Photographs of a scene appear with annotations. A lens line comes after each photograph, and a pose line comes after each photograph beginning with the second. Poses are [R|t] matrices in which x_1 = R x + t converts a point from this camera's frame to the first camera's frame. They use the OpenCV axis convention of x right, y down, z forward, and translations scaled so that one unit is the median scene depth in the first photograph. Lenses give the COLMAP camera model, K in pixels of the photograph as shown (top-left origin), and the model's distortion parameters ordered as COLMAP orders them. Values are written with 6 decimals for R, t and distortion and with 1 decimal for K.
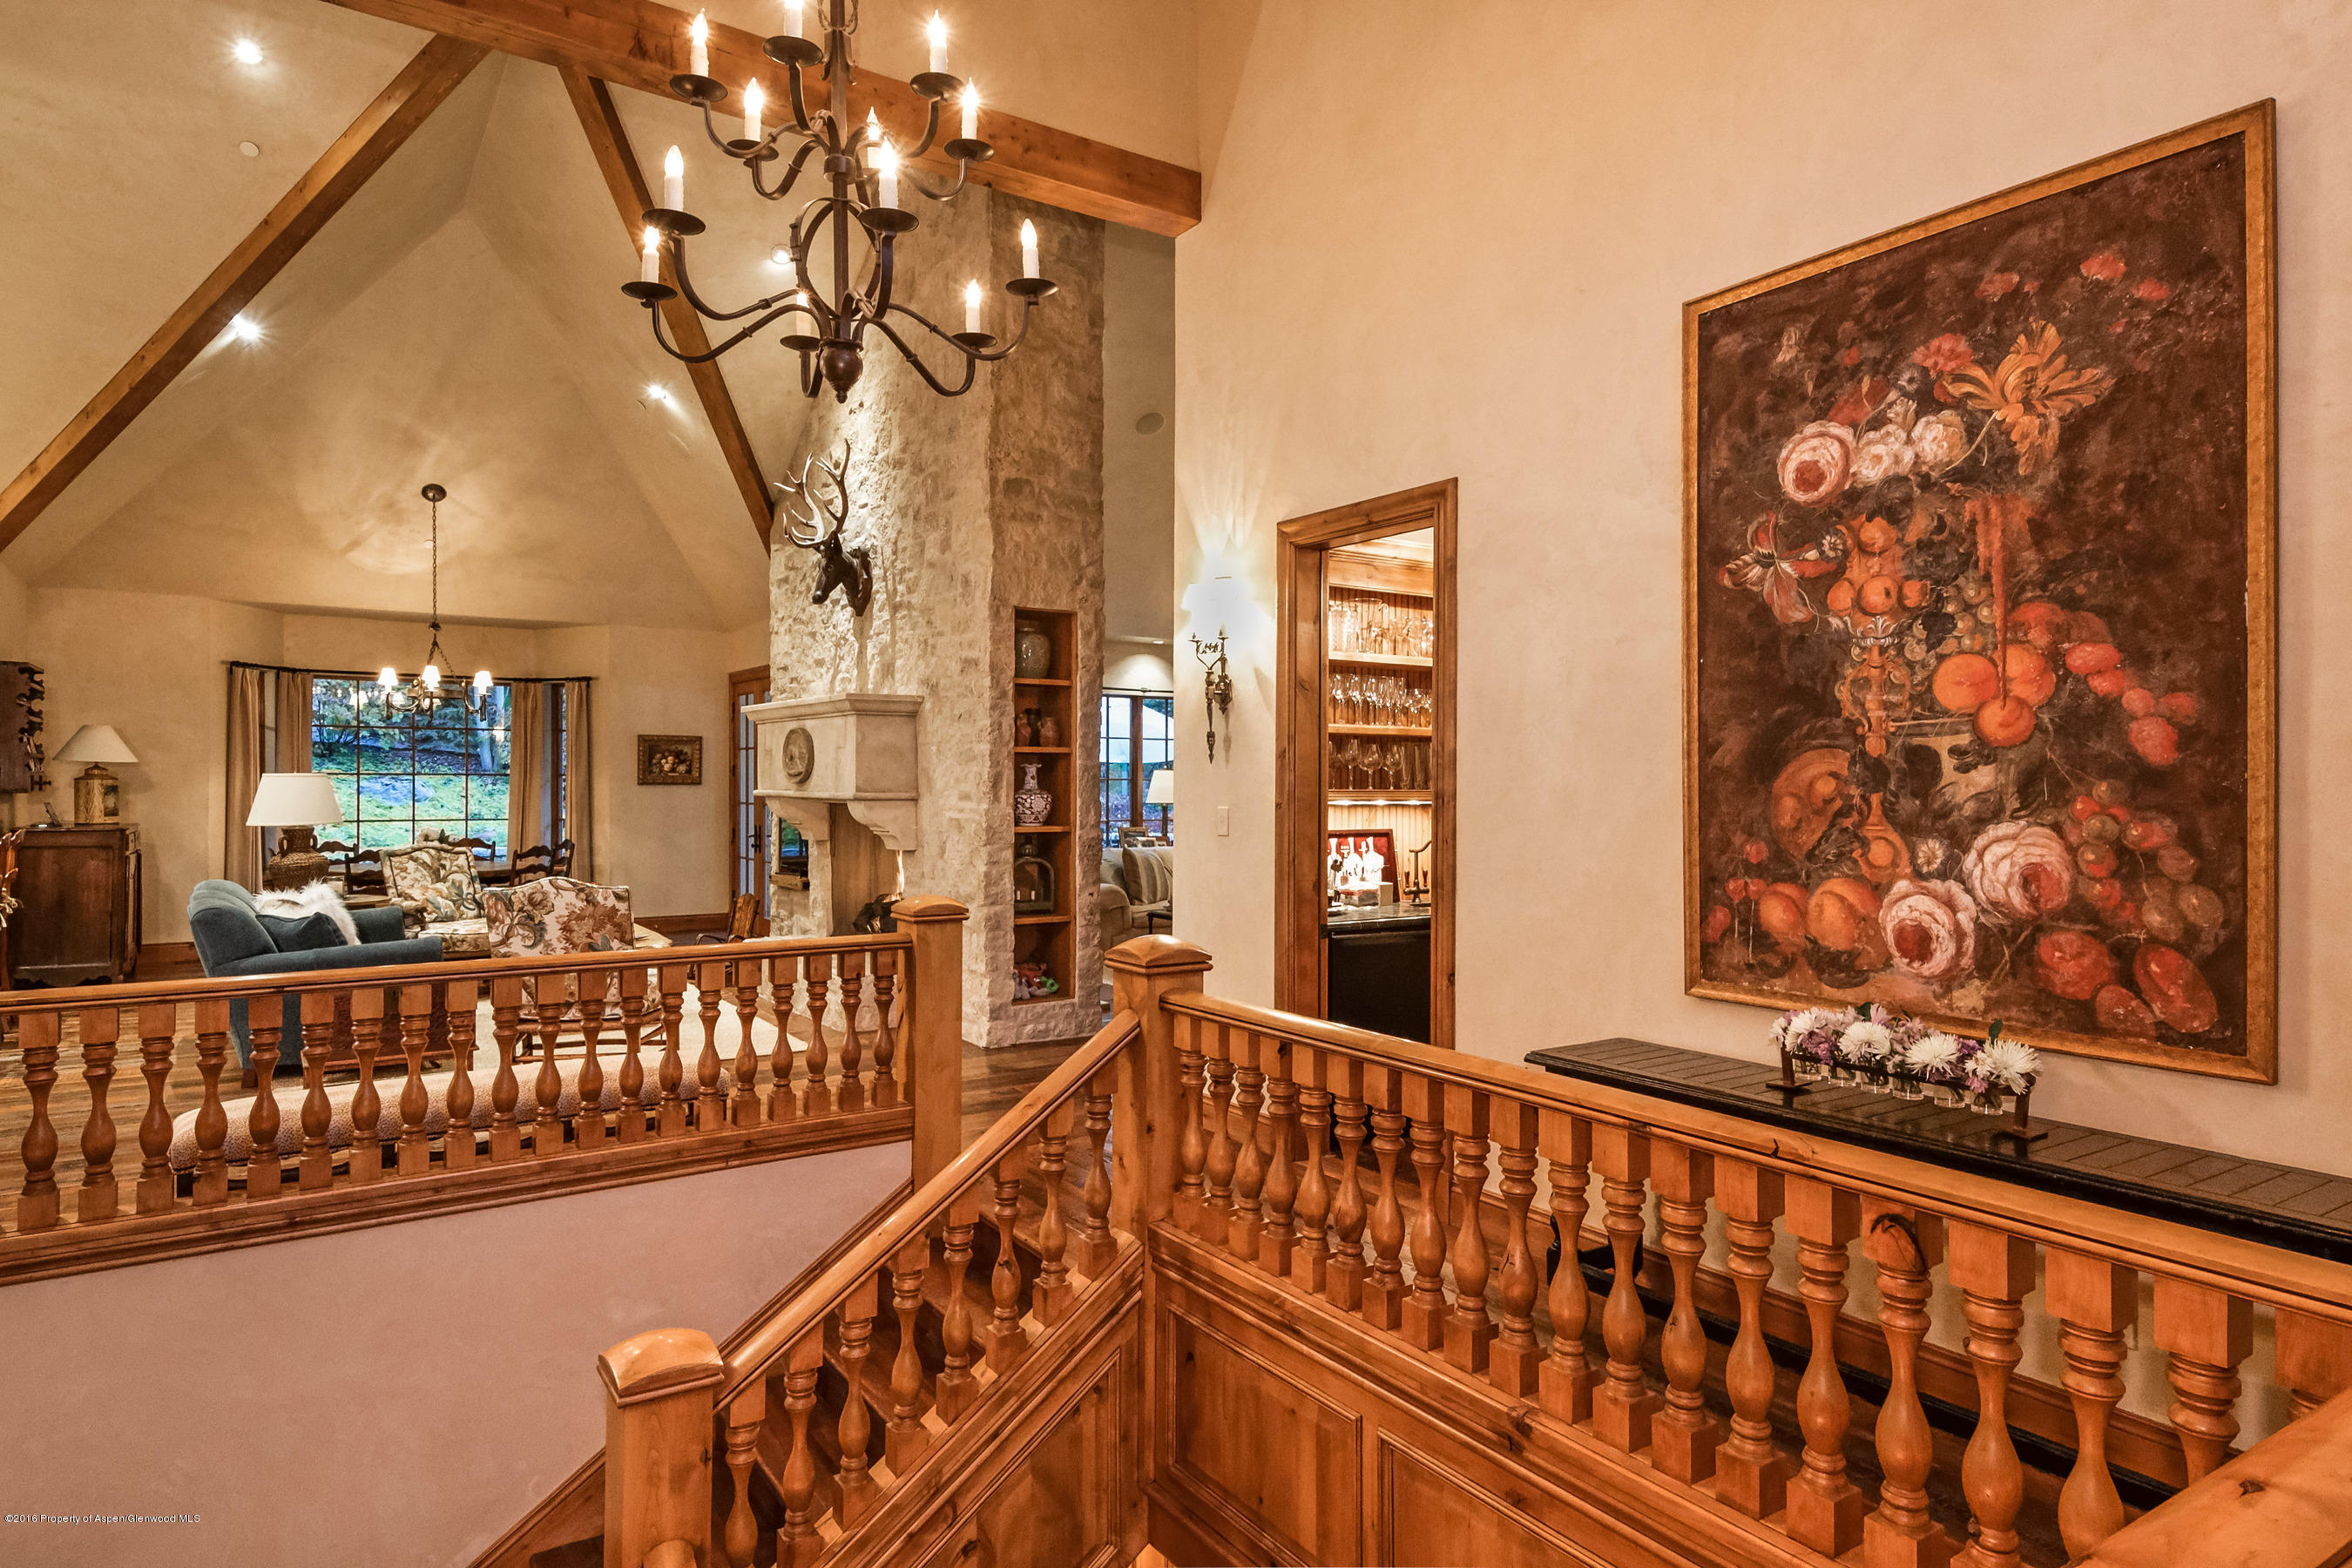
lens RADIAL K [[1354.3, 0, 1176.0], [0, 1354.3, 784.0], [0, 0, 1]] dist [0.007122, -0.001569]
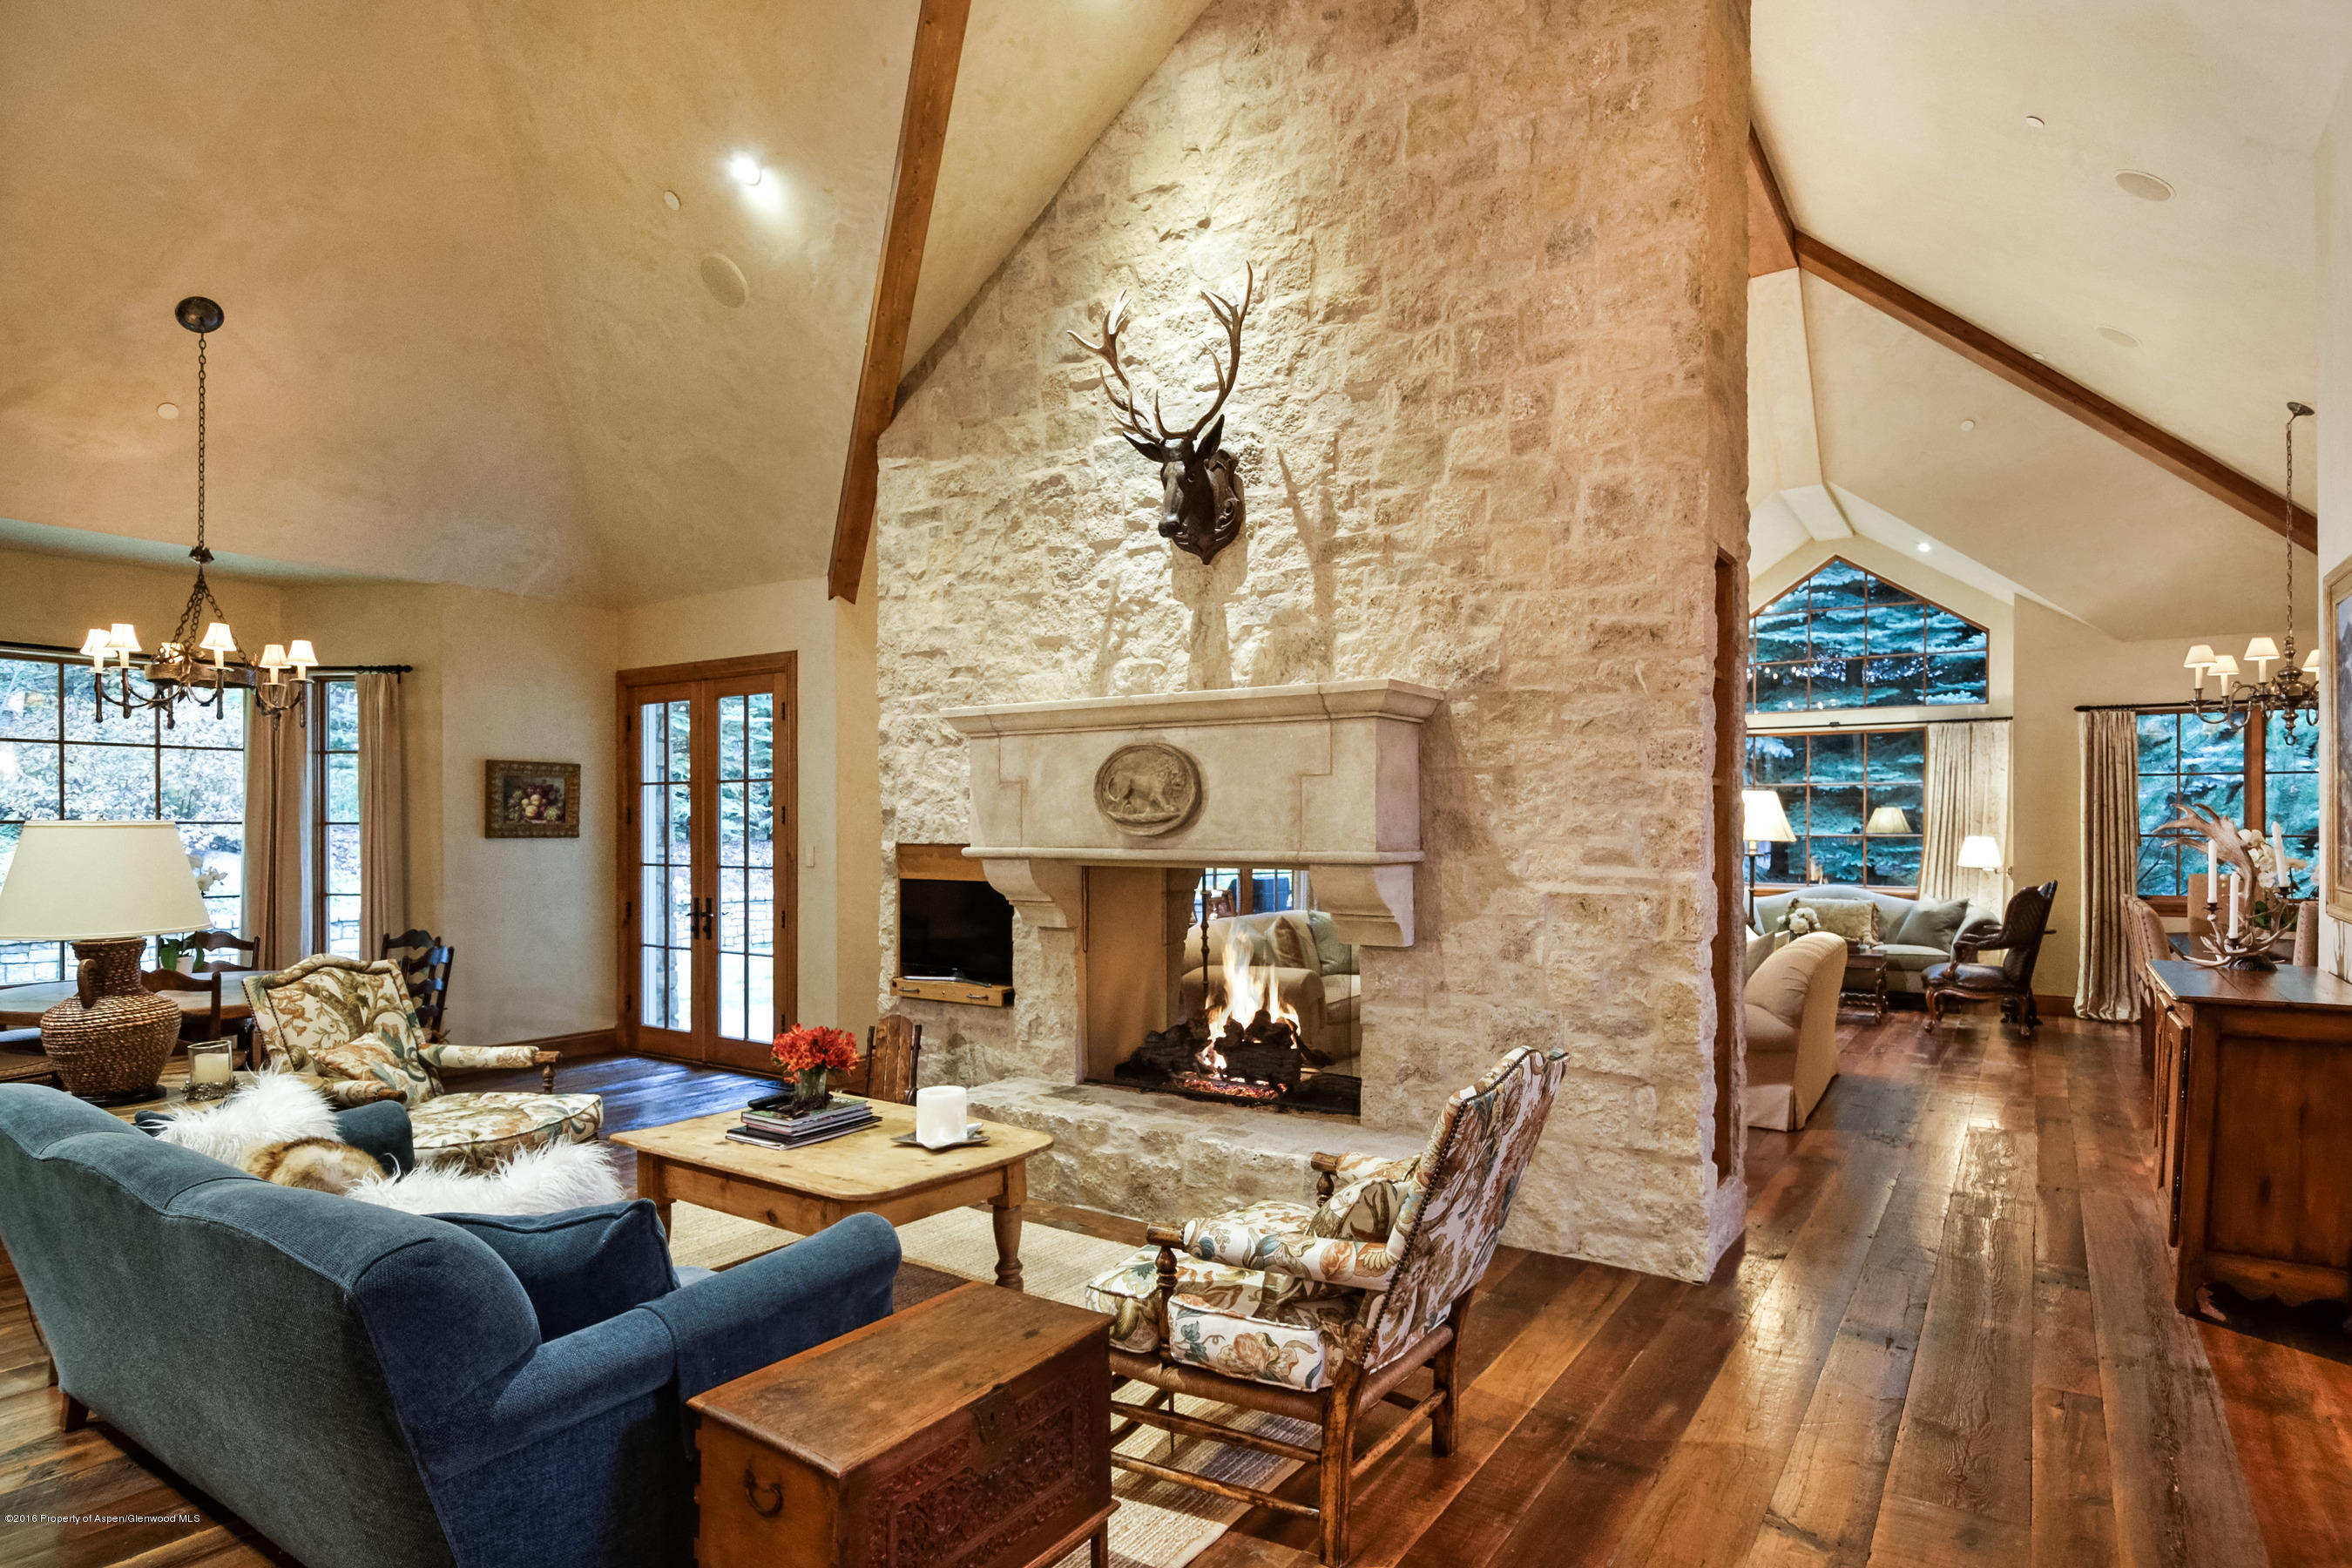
lens RADIAL K [[1279.2, 0, 1168.3], [0, 1279.2, 822.6], [0, 0, 1]] dist [-0.002966, -0.001165]
pose [[0.930638, -0.002003, 0.365935, -0.420340], [0.003984, 0.999981, -0.004658, -0.003421], [-0.365918, 0.005793, 0.930629, 0.422463]]
